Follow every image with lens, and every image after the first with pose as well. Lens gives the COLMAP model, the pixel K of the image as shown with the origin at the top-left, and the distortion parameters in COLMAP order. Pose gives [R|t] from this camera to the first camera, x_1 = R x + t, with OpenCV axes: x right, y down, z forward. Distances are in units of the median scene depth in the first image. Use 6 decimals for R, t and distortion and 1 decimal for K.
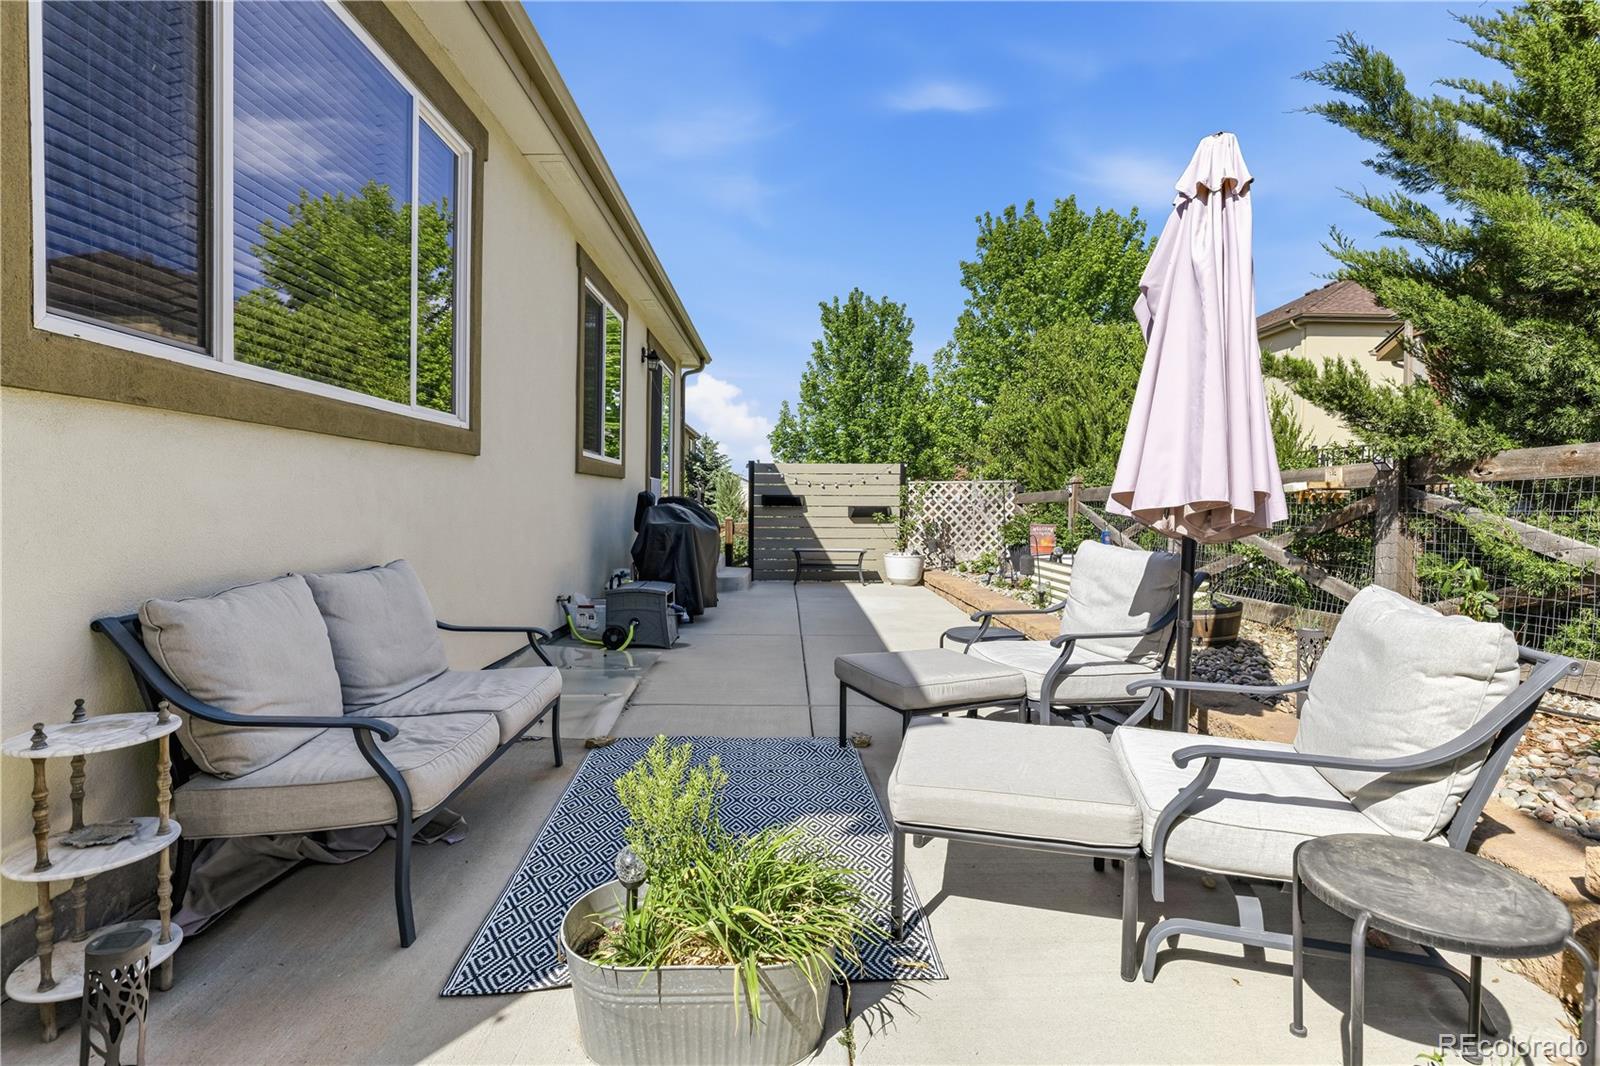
lens RADIAL K [[753.9, 0, 800.0], [0, 753.9, 533.1], [0, 0, 1]] dist [0.001787, -0.000363]
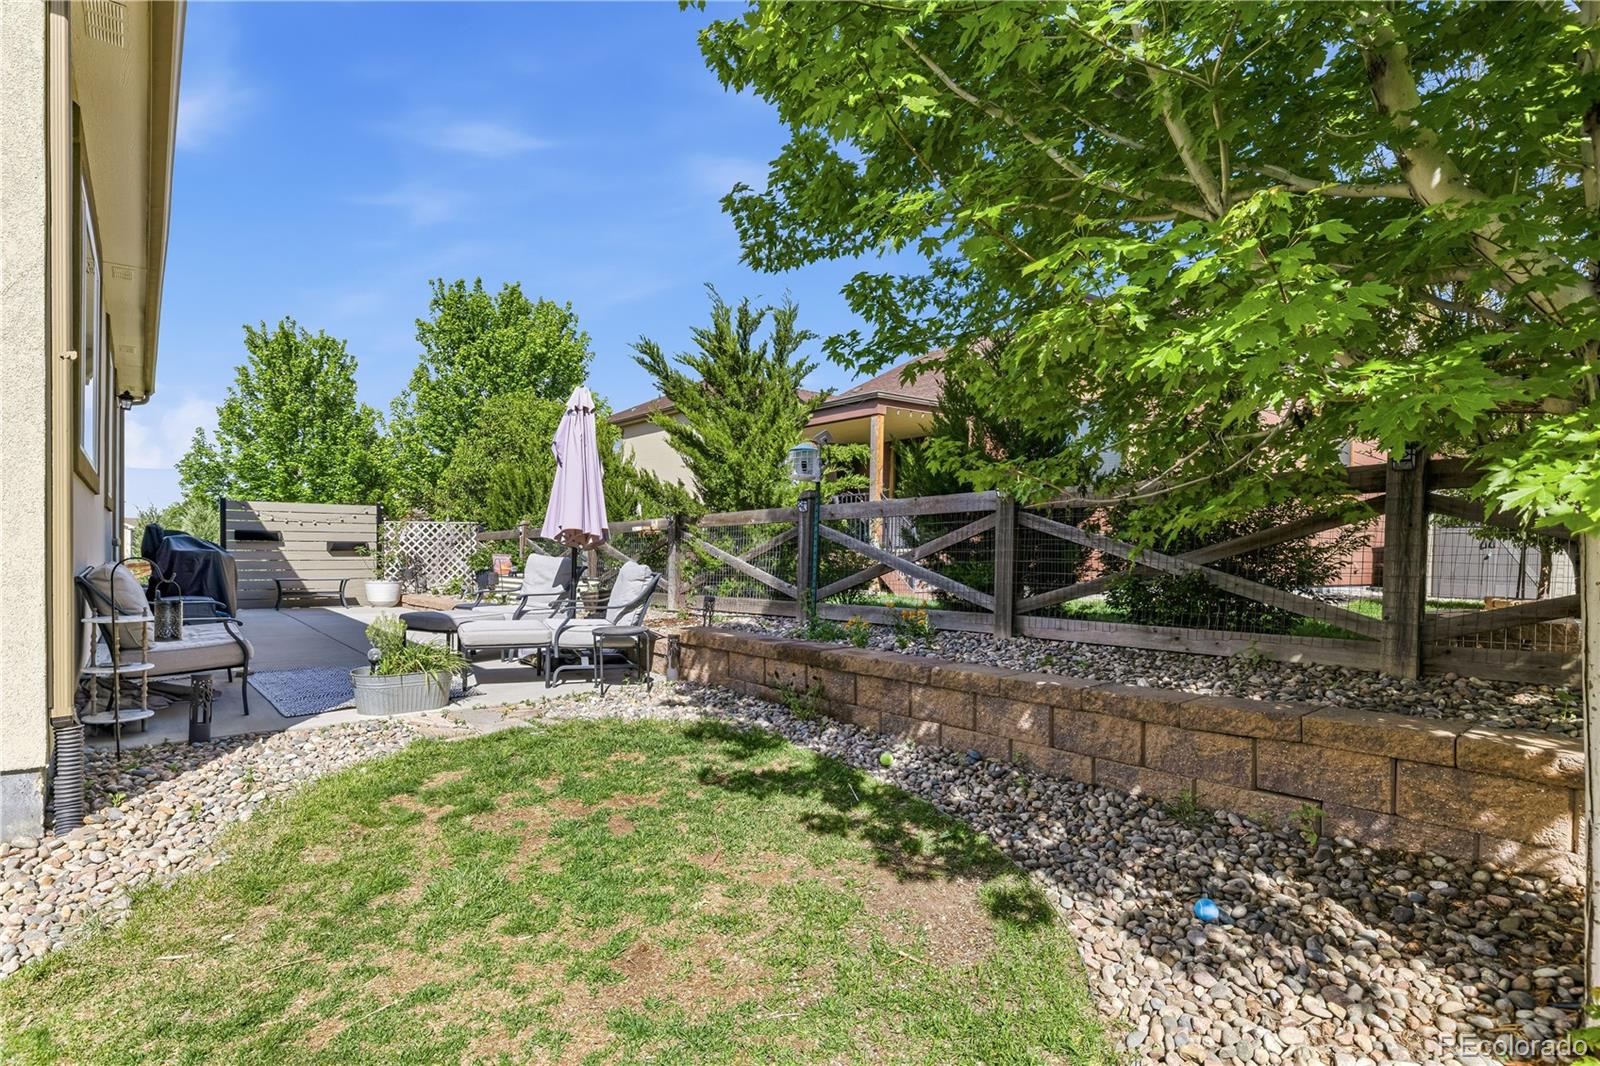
lens RADIAL K [[753.9, 0, 800.2], [0, 753.9, 550.0], [0, 0, 1]] dist [0.001787, -0.000363]
pose [[0.763183, -0.000615, 0.646182, -0.081178], [0.022867, 0.999399, -0.026057, 0.015258], [-0.645777, 0.034663, 0.762739, -0.215606]]
